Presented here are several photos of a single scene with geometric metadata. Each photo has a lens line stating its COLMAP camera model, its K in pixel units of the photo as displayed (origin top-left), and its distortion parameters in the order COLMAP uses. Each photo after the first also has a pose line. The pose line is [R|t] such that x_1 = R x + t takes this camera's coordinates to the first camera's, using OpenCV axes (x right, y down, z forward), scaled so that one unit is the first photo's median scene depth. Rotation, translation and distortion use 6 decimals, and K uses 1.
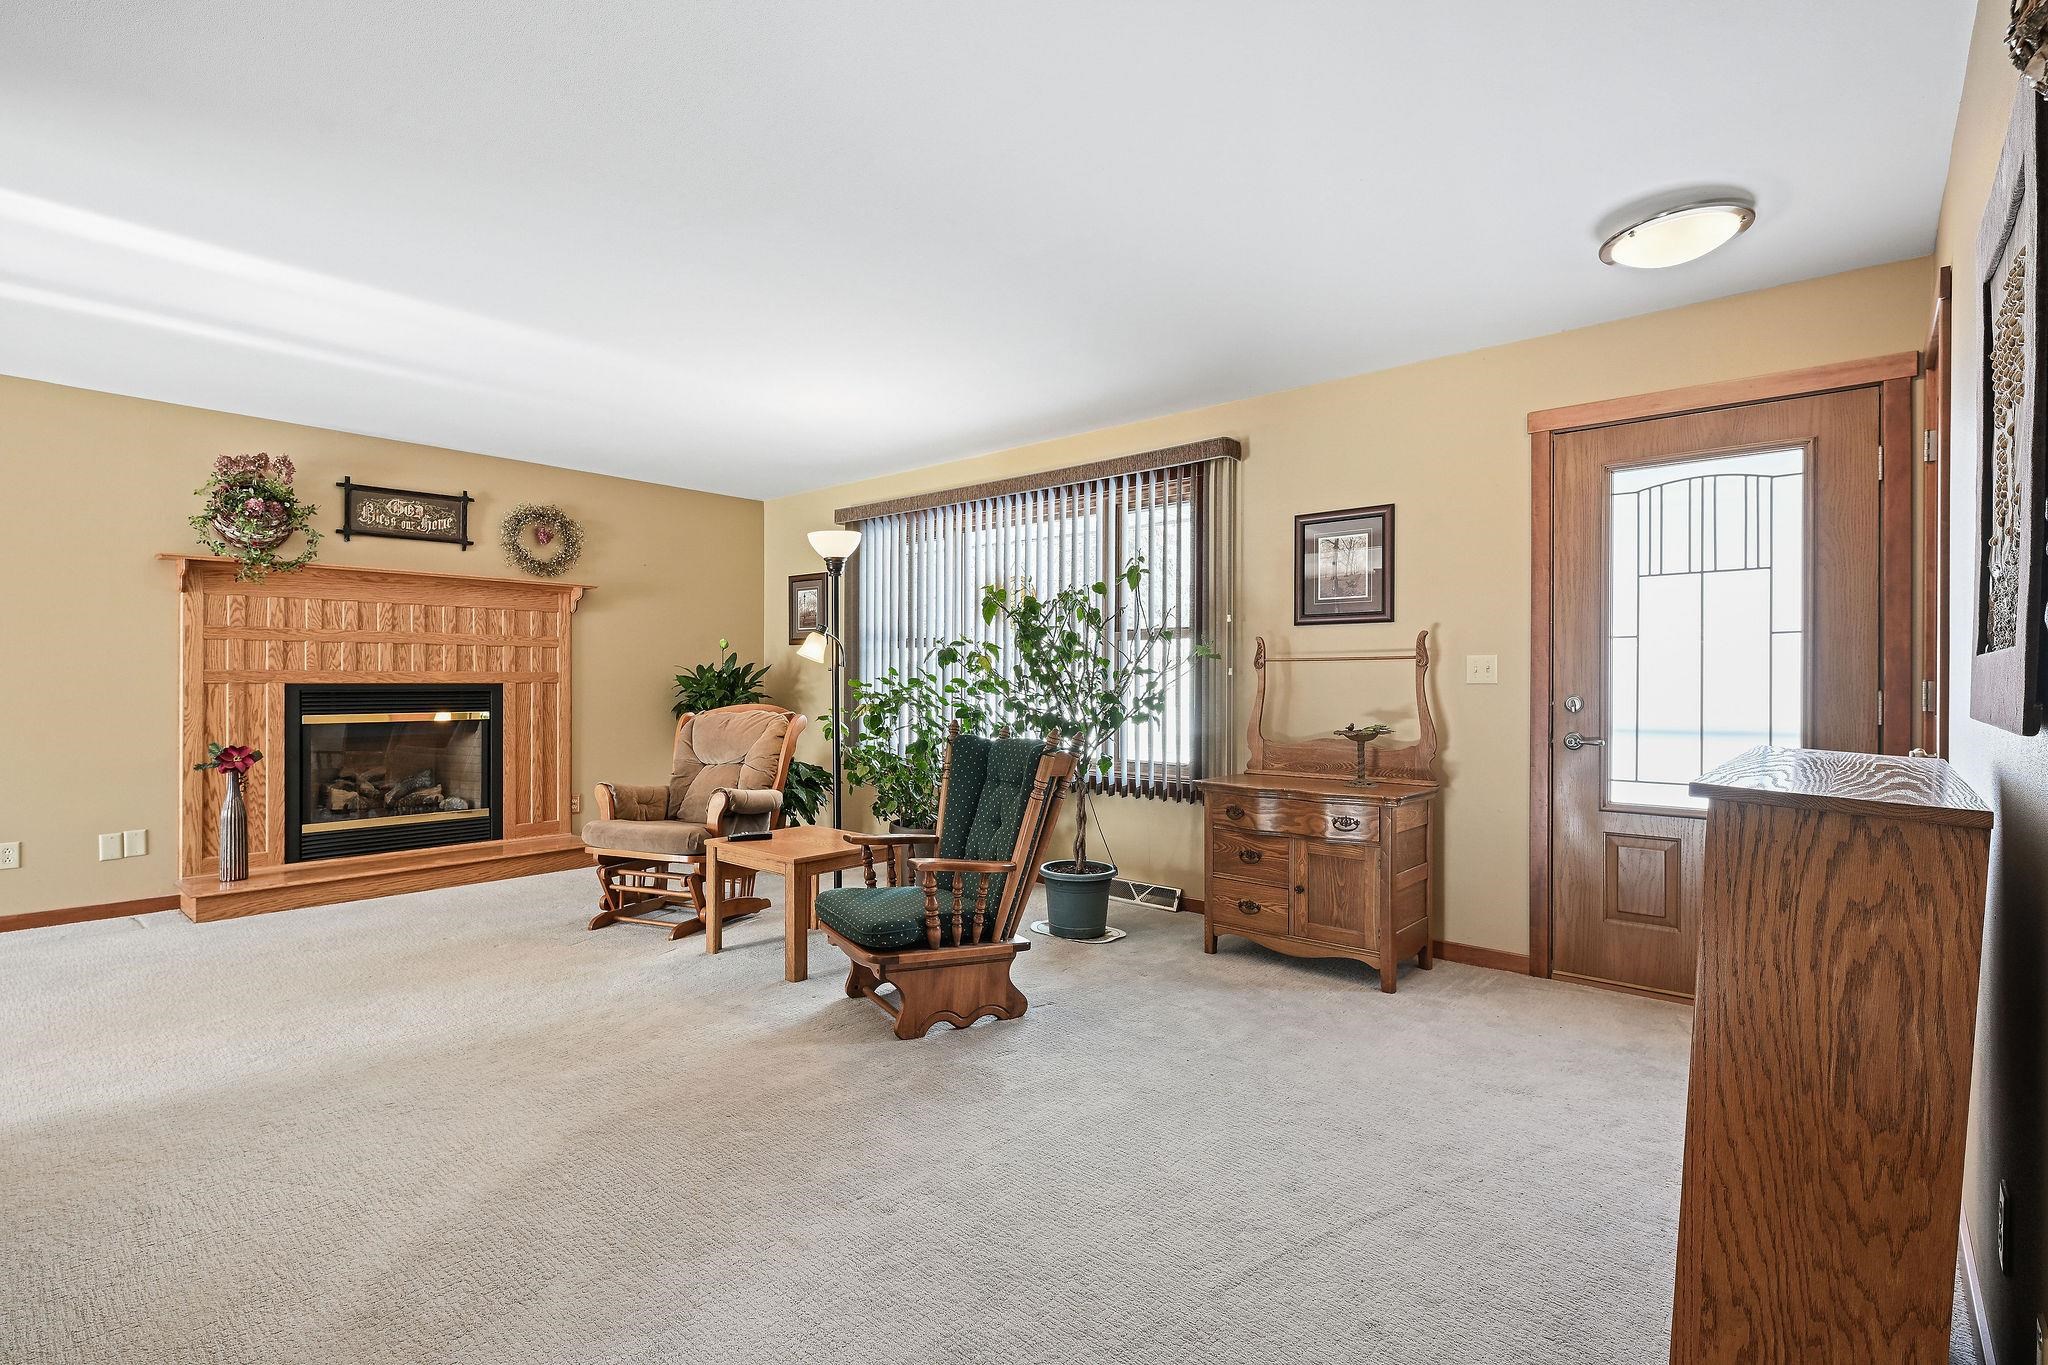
lens RADIAL K [[962.8, 0, 1012.9], [0, 962.8, 677.2], [0, 0, 1]] dist [-0.003642, 0.001221]
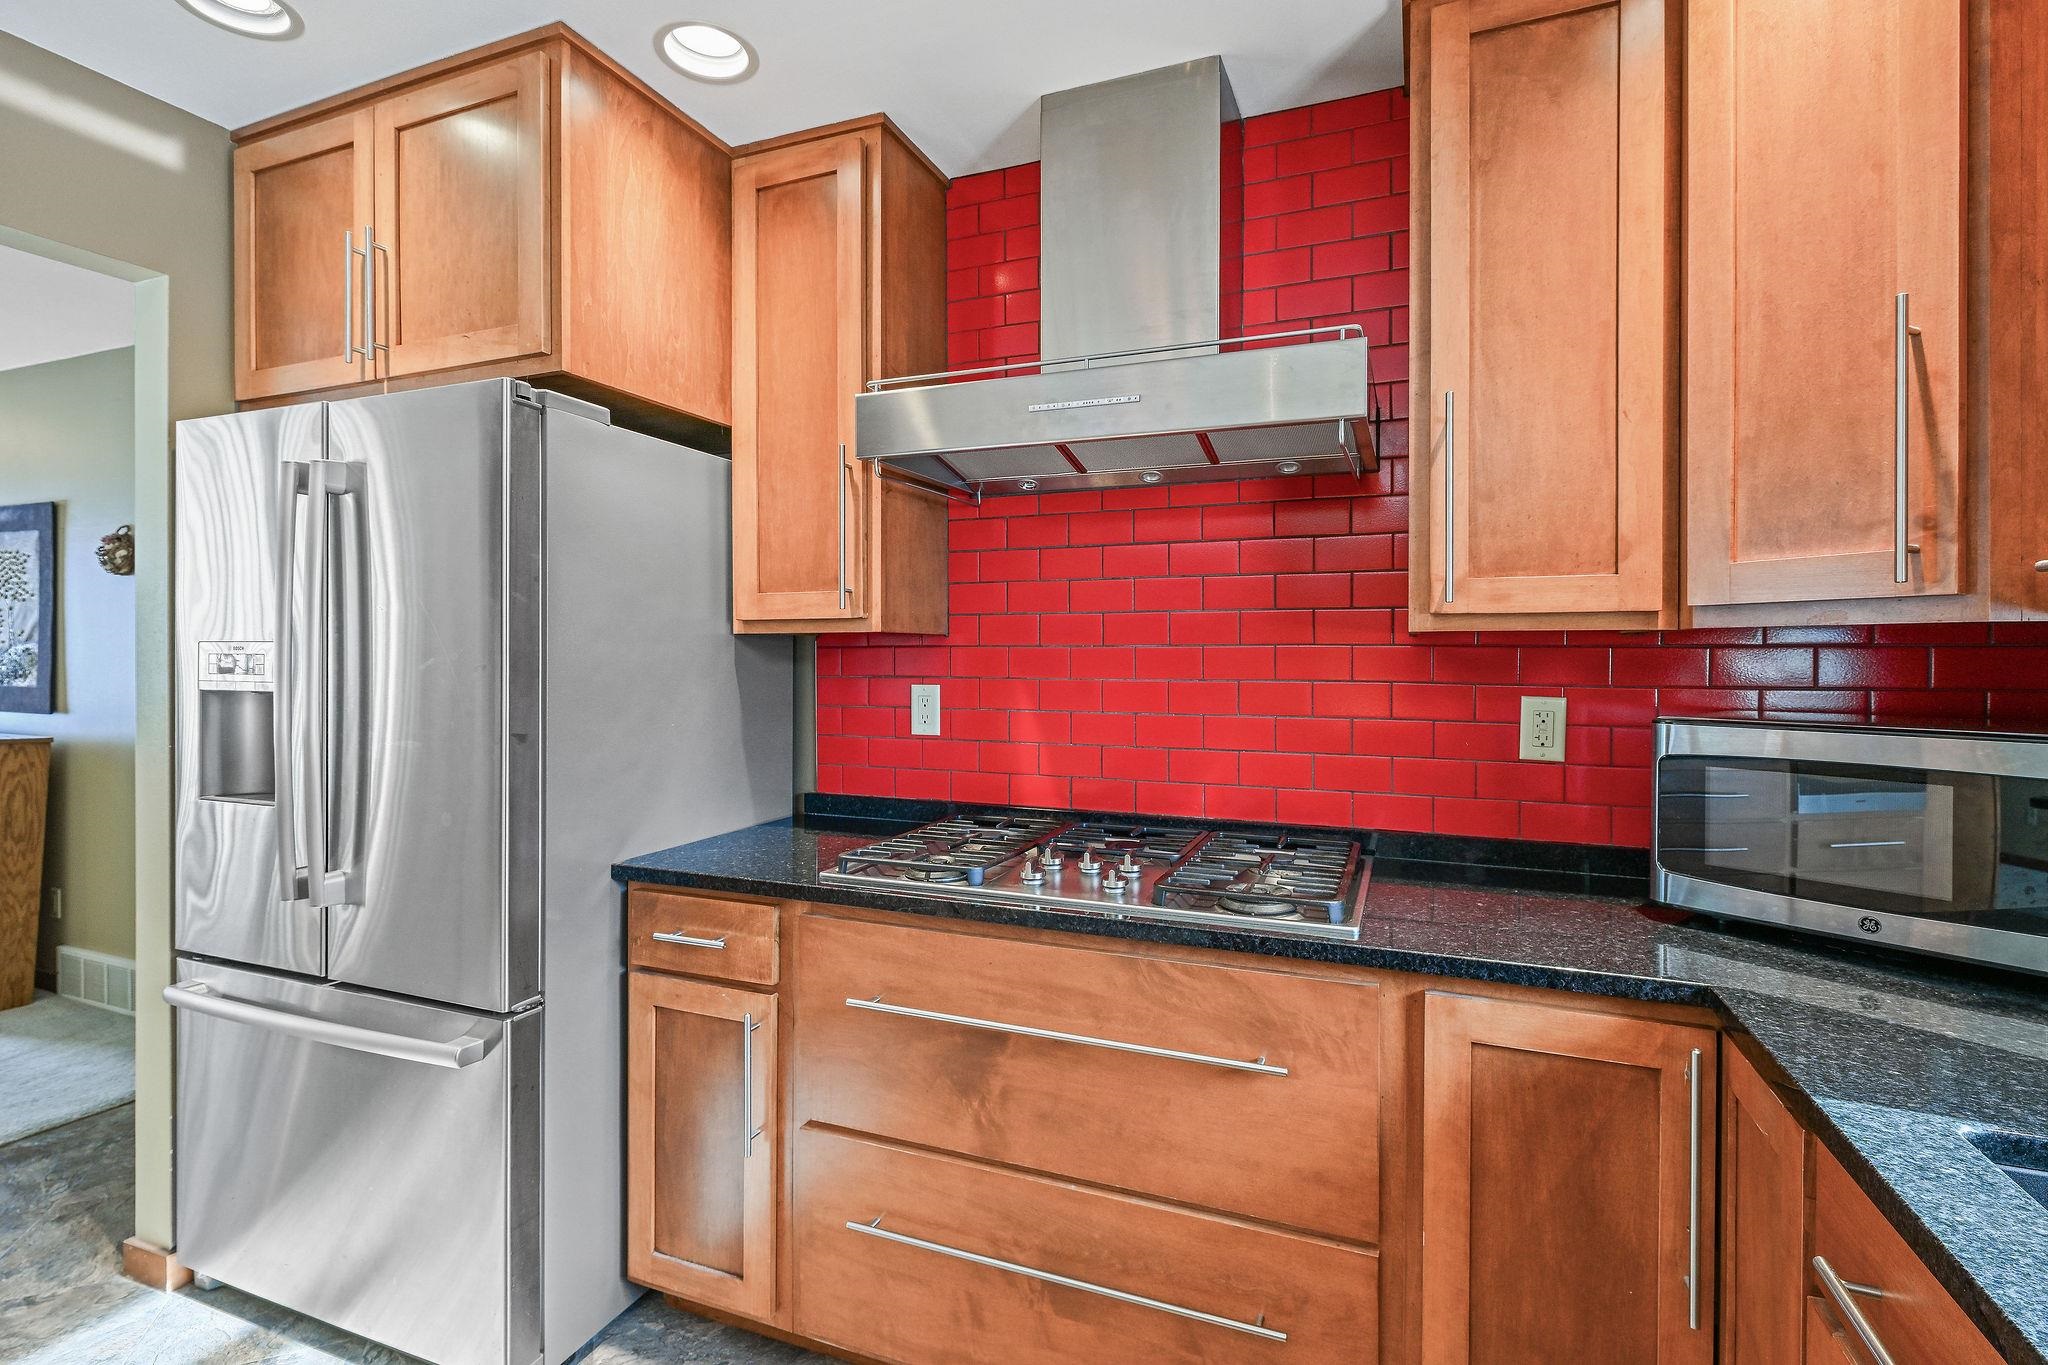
lens RADIAL K [[953.6, 0, 1021.4], [0, 953.6, 657.1], [0, 0, 1]] dist [-0.002640, 0.000188]
pose [[-0.333033, -0.008638, 0.942876, -0.717182], [-0.007681, 0.999950, 0.006448, -0.041936], [-0.942884, -0.005094, -0.333082, -0.243289]]
